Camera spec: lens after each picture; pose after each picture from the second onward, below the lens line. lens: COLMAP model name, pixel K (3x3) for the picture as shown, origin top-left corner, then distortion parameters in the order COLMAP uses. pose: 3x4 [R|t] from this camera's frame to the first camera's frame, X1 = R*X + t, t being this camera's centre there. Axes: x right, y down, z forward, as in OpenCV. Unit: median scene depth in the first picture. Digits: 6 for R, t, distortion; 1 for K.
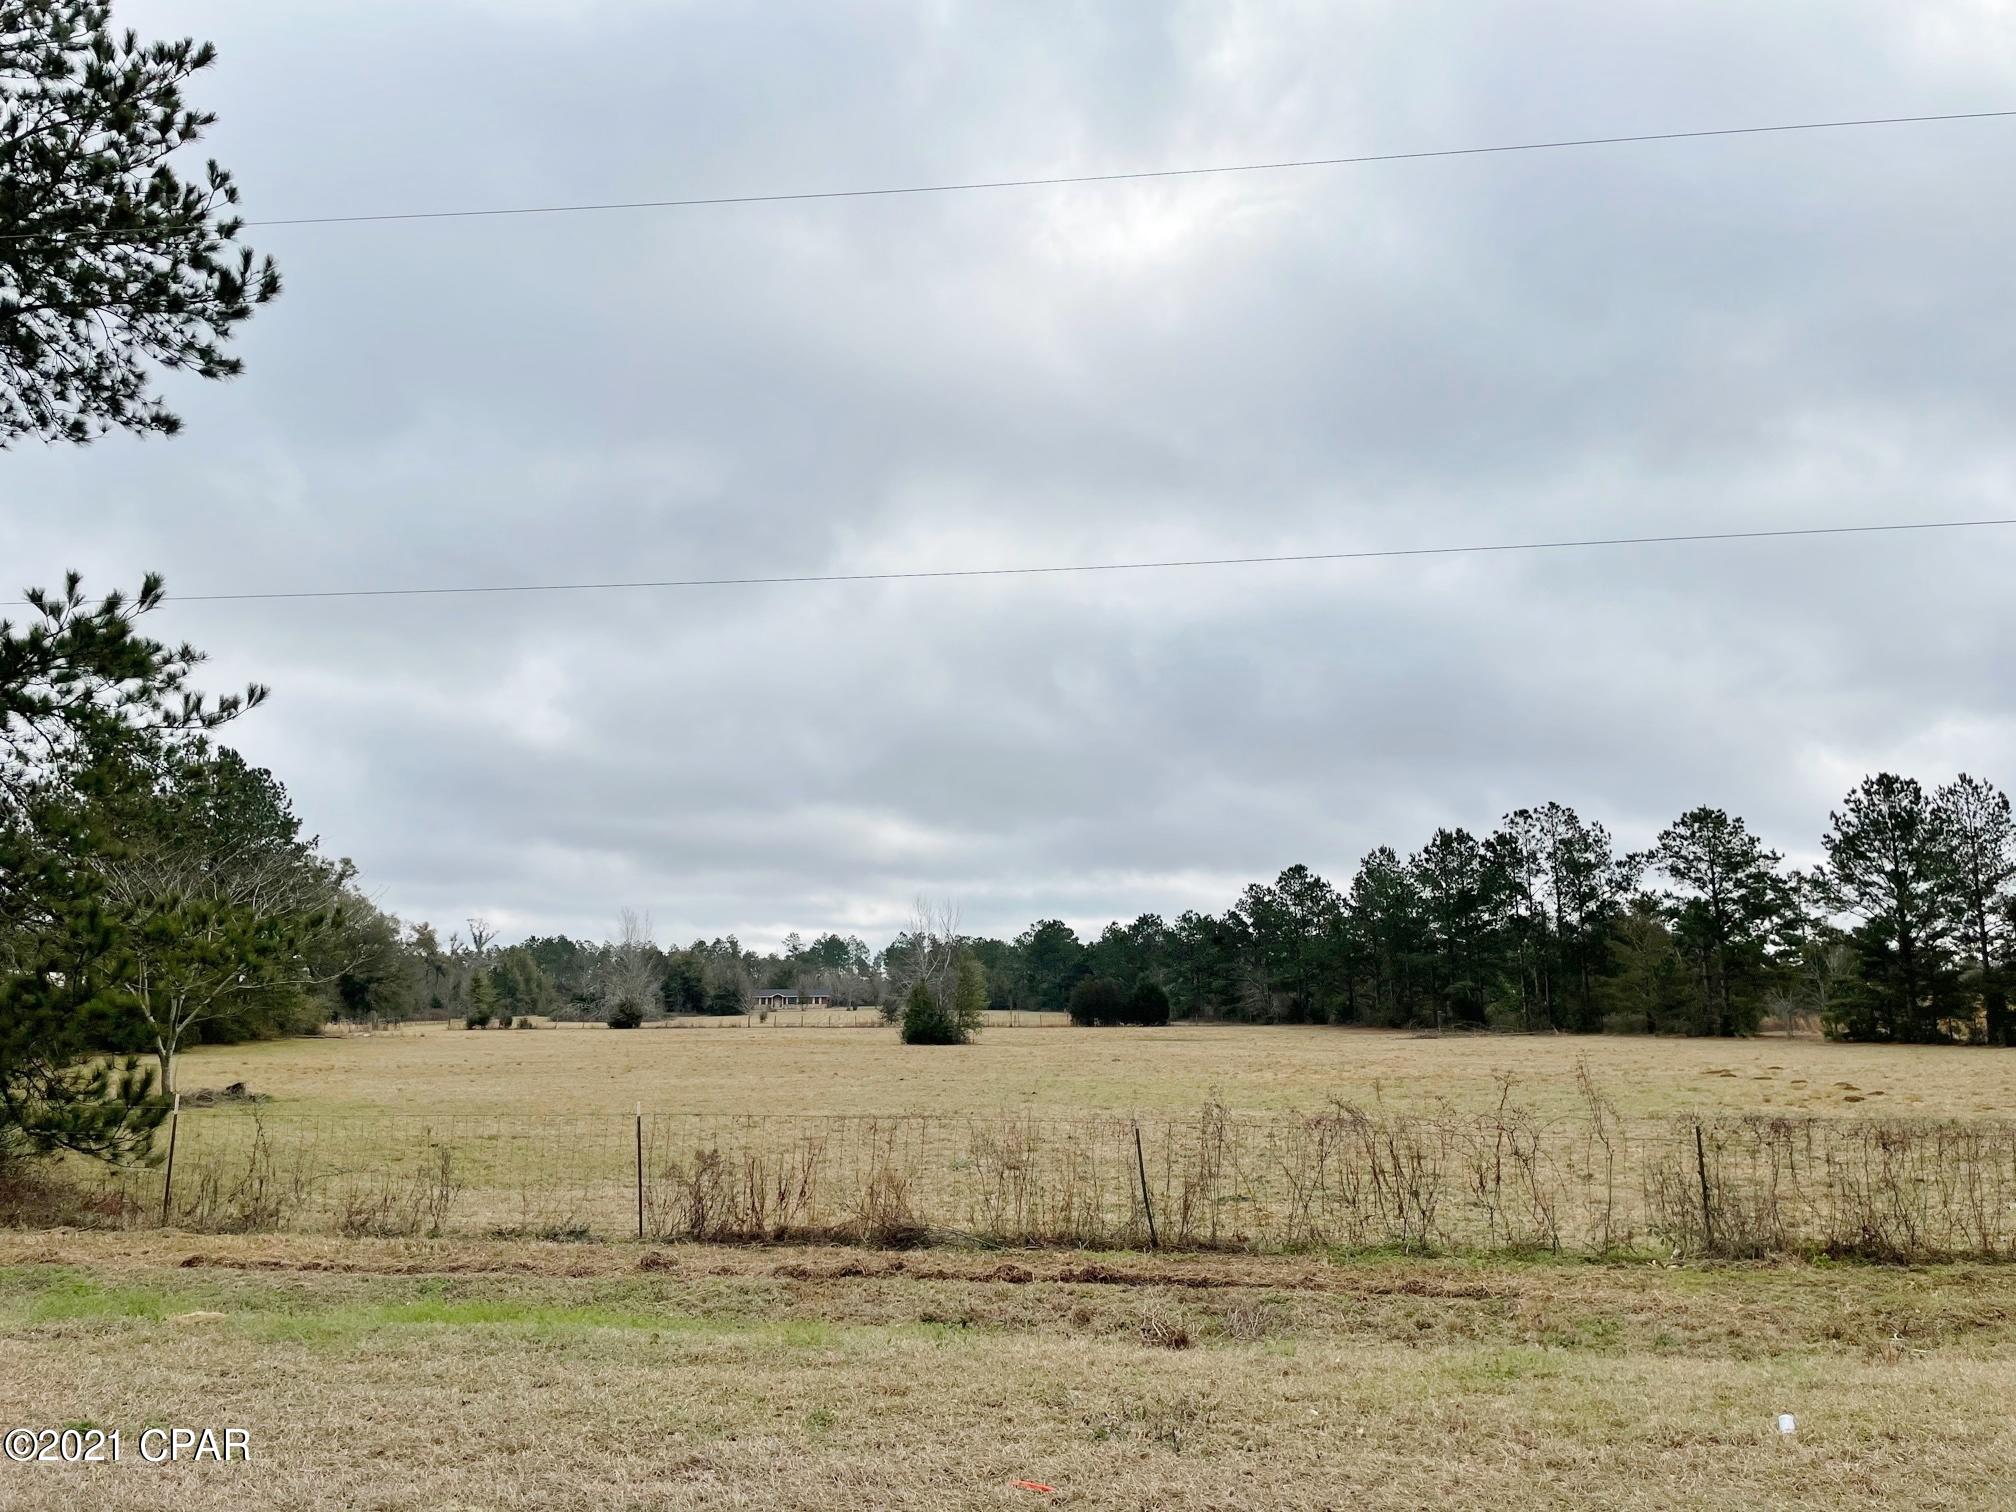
lens RADIAL K [[1532.0, 0, 960.8], [0, 1532.0, 750.2], [0, 0, 1]] dist [0.066918, -0.071417]
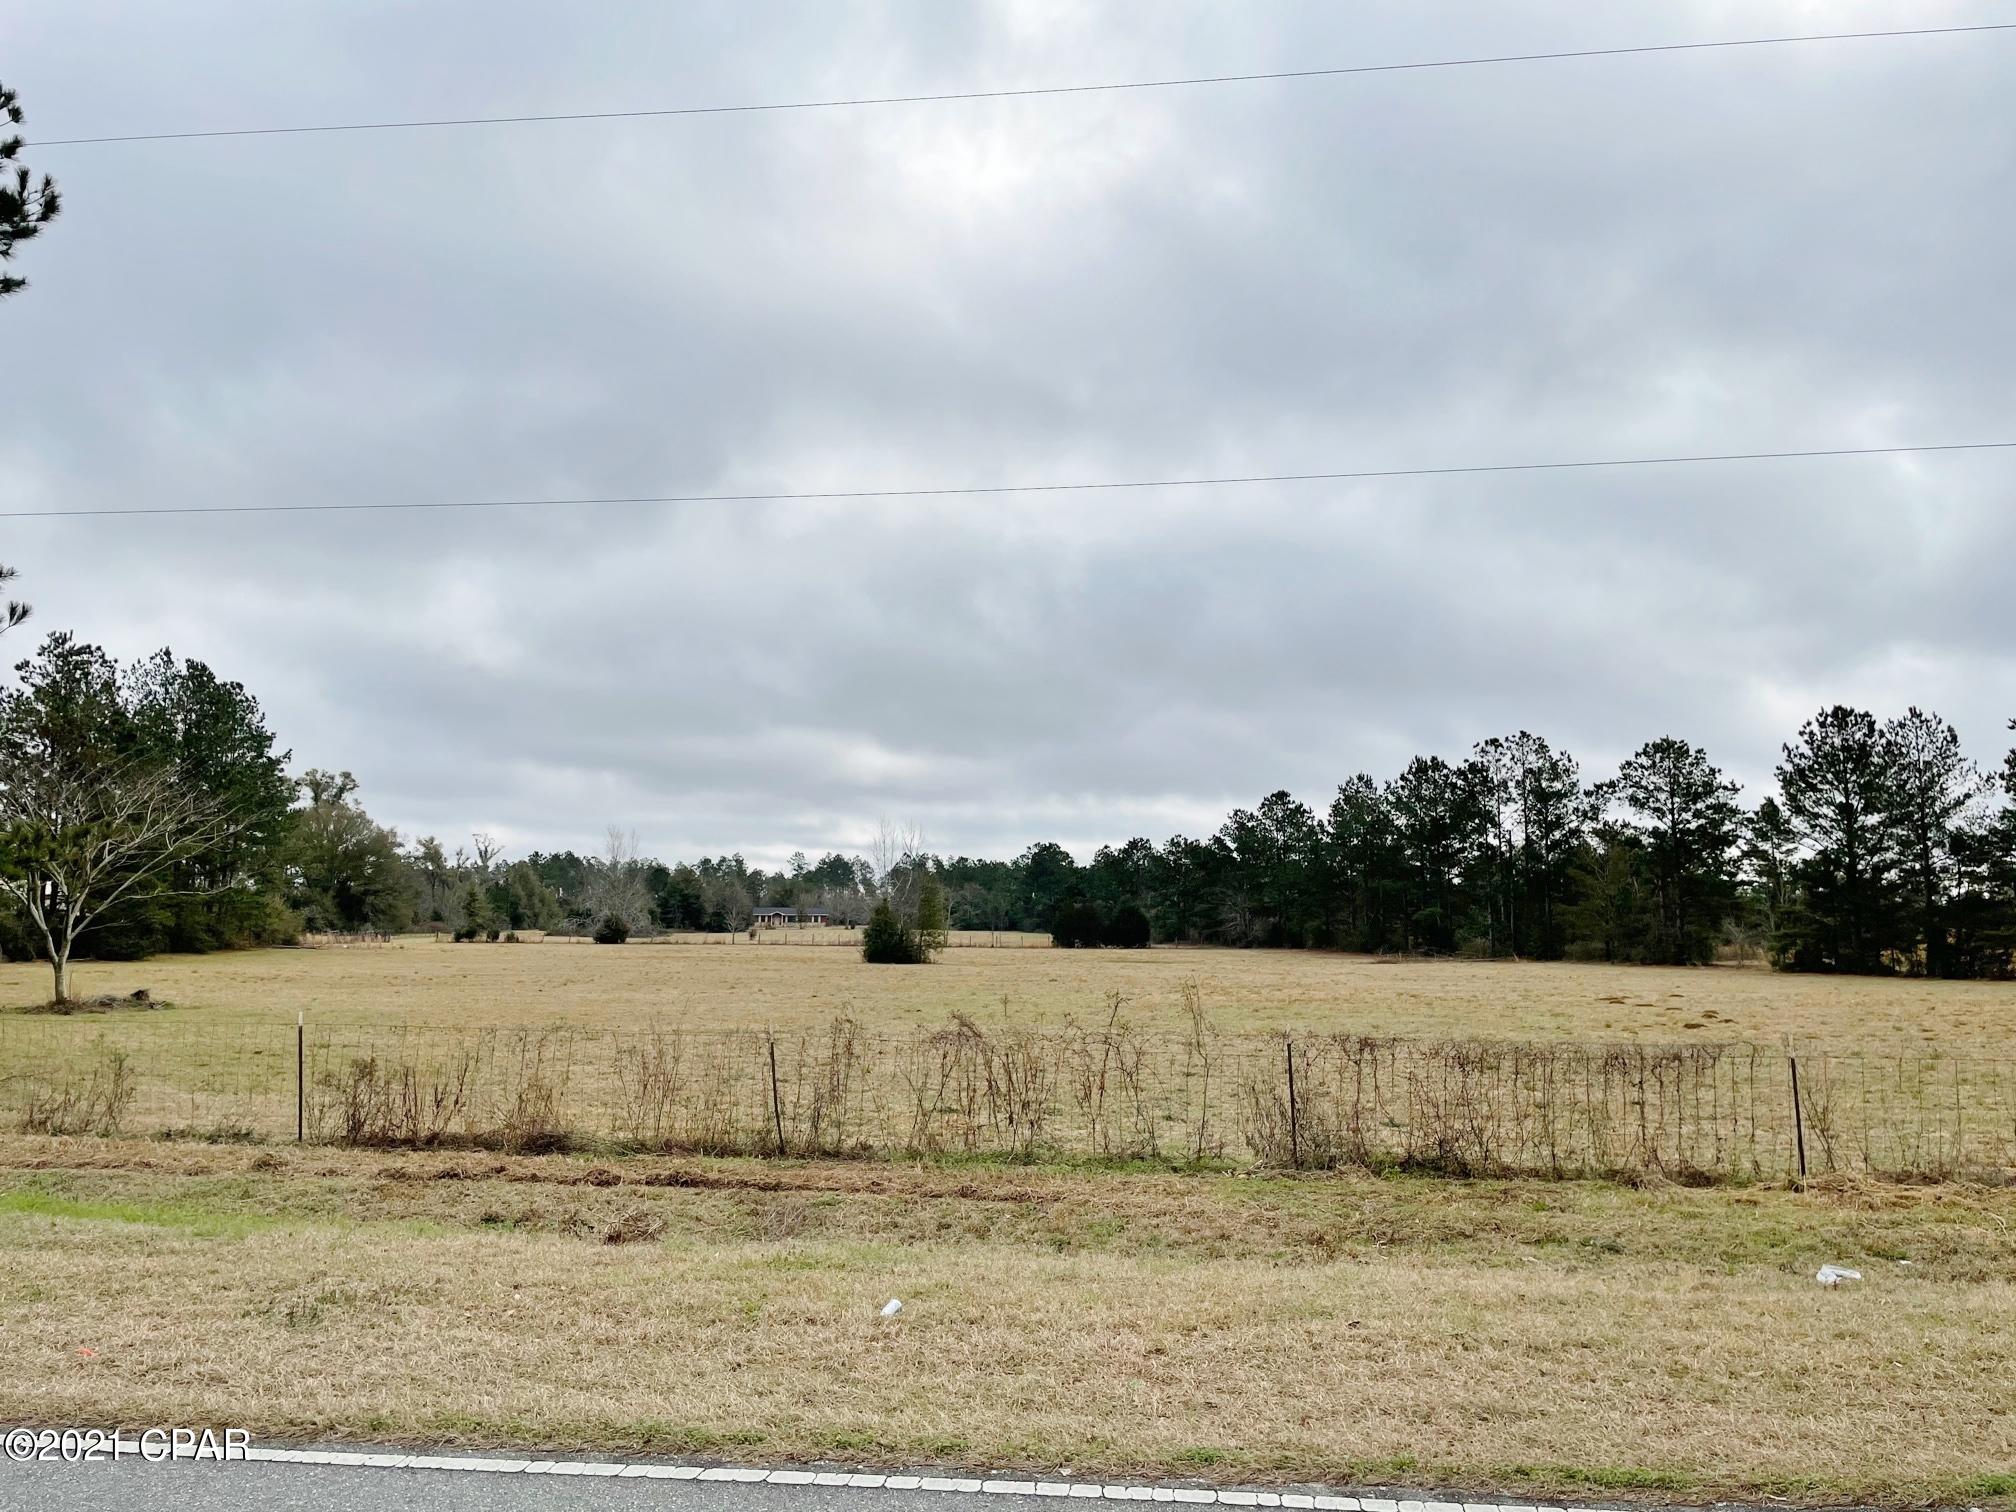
lens RADIAL K [[1532.0, 0, 974.3], [0, 1532.0, 744.4], [0, 0, 1]] dist [0.066918, -0.071417]
pose [[0.999884, 0.012094, -0.009293, 0.047423], [-0.011643, 0.998820, 0.047151, -0.001223], [0.009853, -0.047038, 0.998845, -0.005538]]
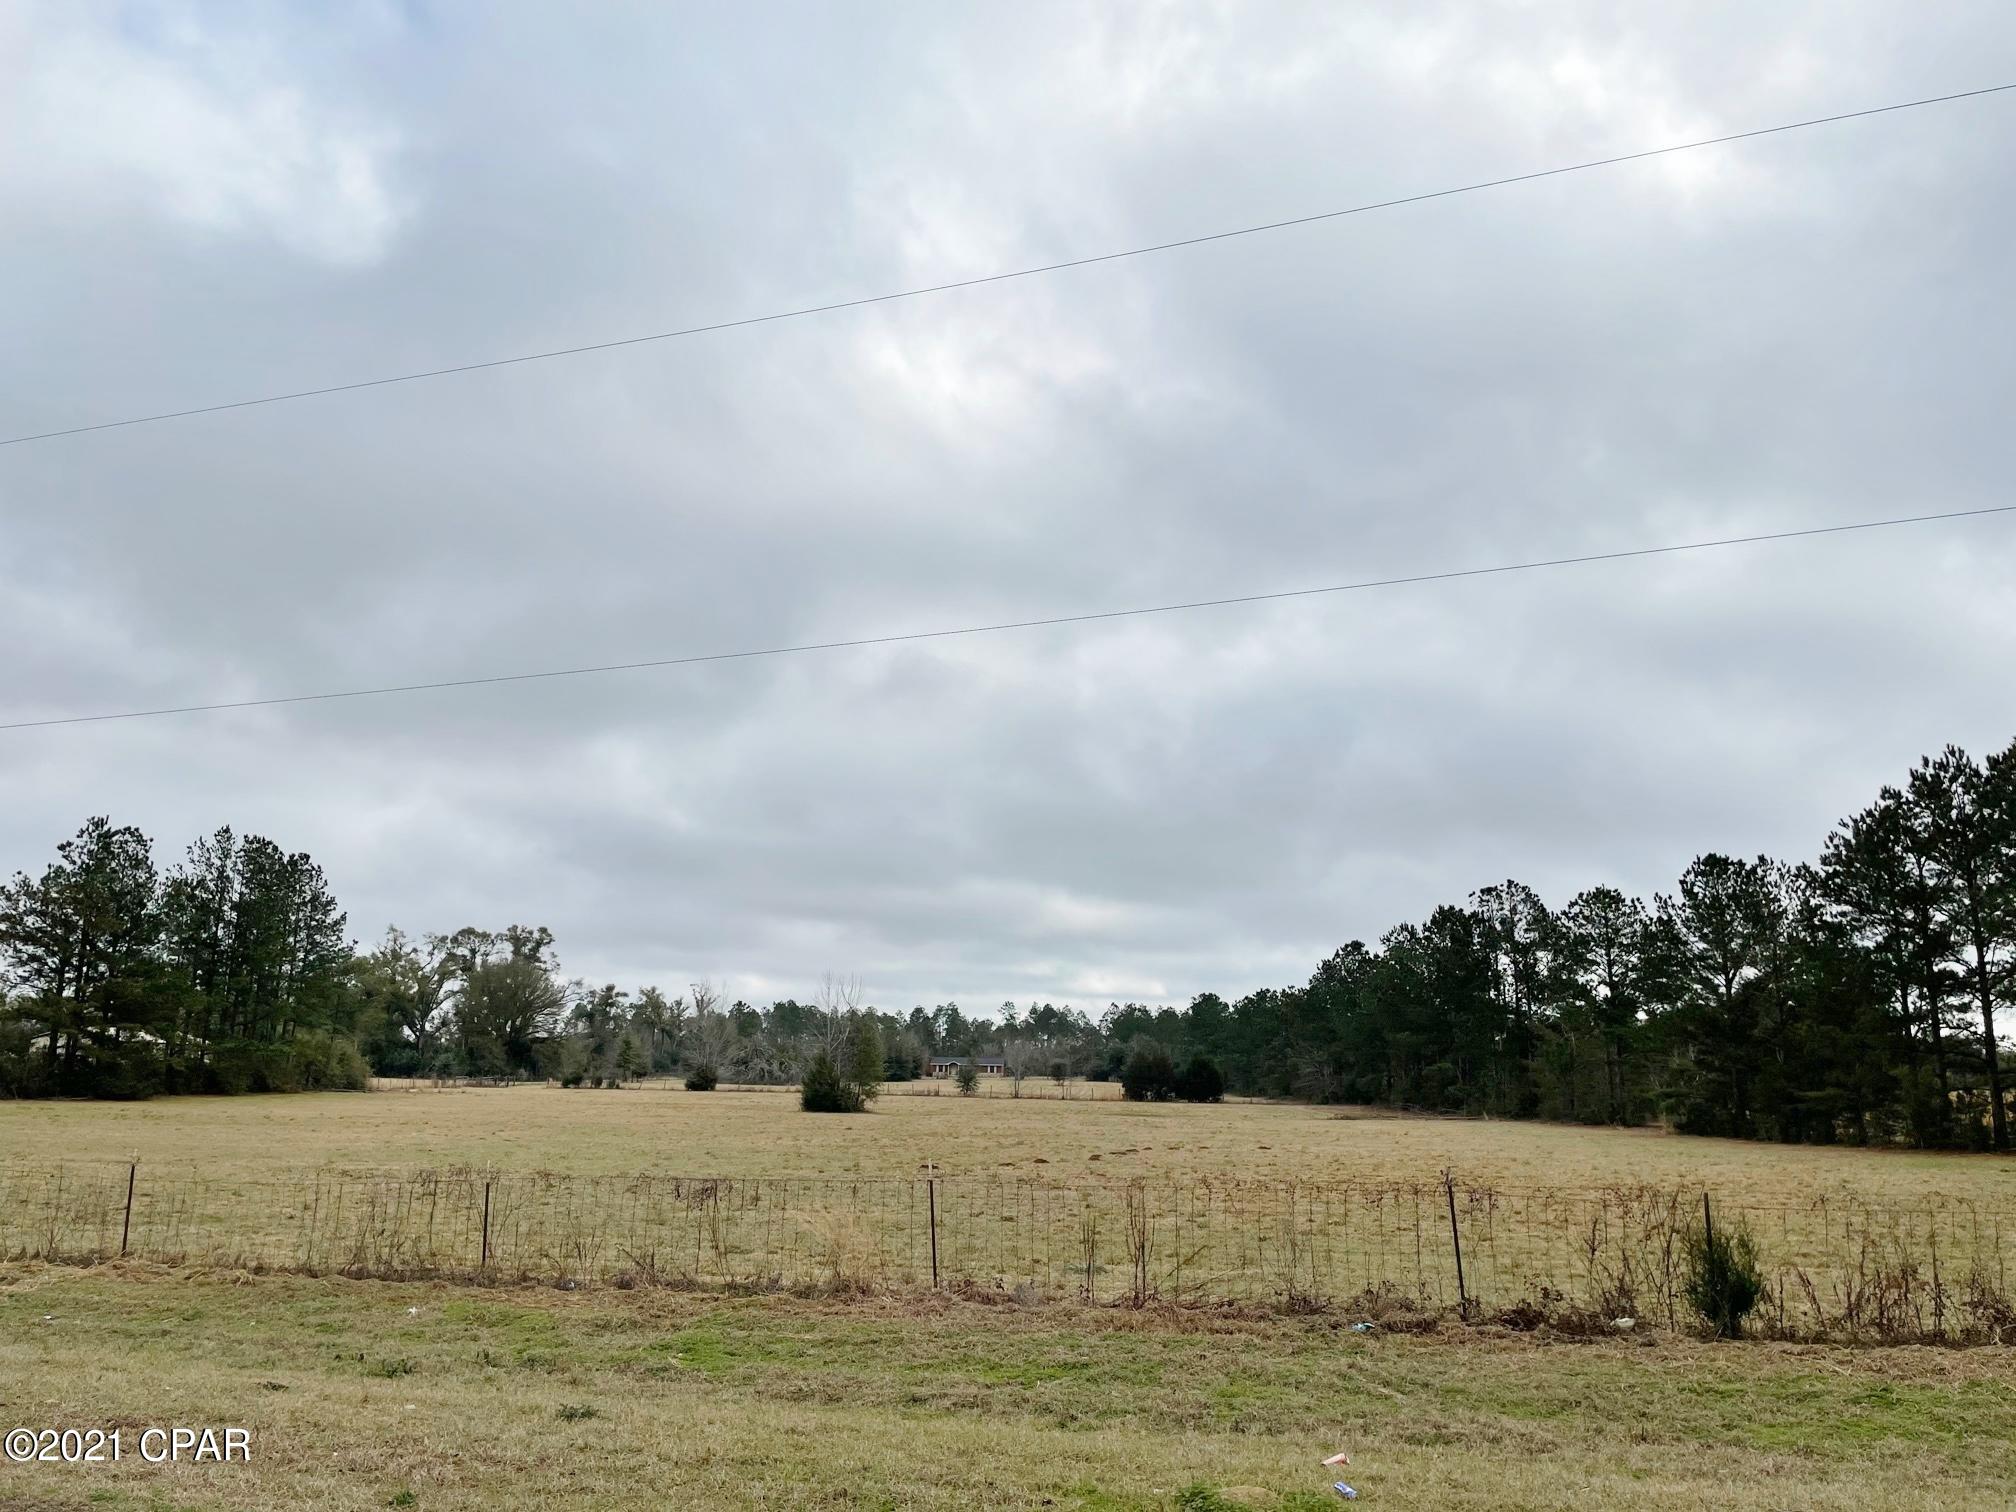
lens RADIAL K [[1532.0, 0, 1058.8], [0, 1532.0, 688.1], [0, 0, 1]] dist [0.066918, -0.071417]
pose [[0.982248, -0.023165, -0.186153, 0.378351], [0.007802, 0.996532, -0.082843, -0.012686], [0.187427, 0.079920, 0.979022, -0.043039]]
